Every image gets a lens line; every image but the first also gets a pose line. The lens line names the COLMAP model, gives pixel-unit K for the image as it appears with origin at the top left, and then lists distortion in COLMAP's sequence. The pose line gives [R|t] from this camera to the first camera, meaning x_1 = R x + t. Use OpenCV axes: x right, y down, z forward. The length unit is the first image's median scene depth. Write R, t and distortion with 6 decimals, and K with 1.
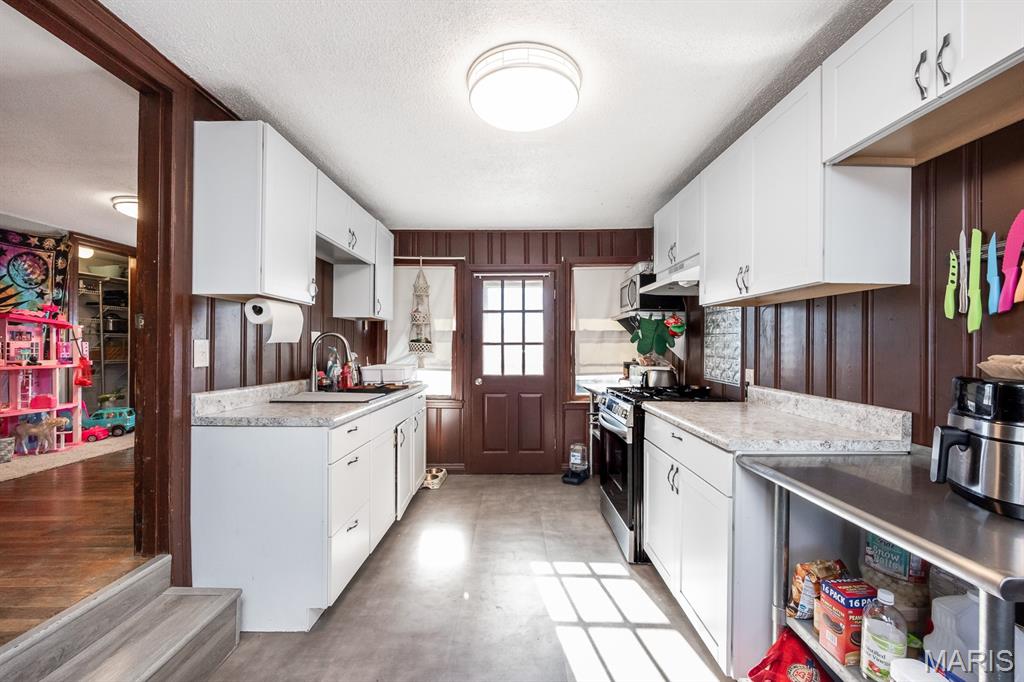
lens RADIAL K [[418.7, 0, 512.0], [0, 418.7, 341.0], [0, 0, 1]] dist [-0.000358, 0.000203]
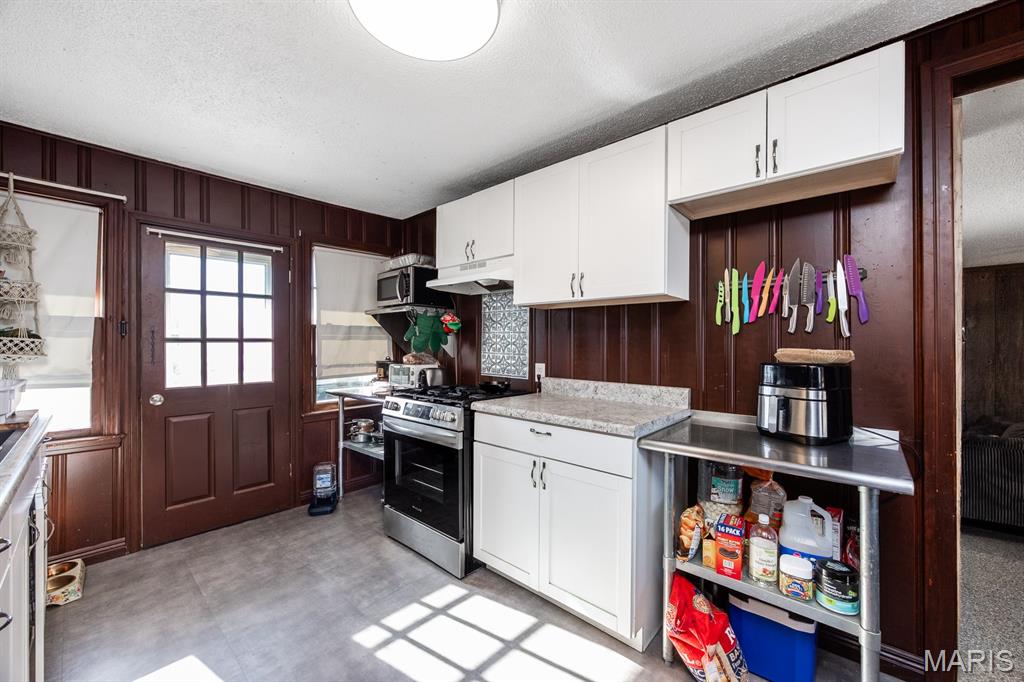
lens RADIAL K [[400.9, 0, 512.0], [0, 400.9, 341.0], [0, 0, 1]] dist [-0.001548, -0.000142]
pose [[0.657624, 0.004268, 0.753335, -0.222355], [-0.008155, 0.999966, 0.001454, 0.003629], [-0.753302, -0.007099, 0.657636, 0.241577]]
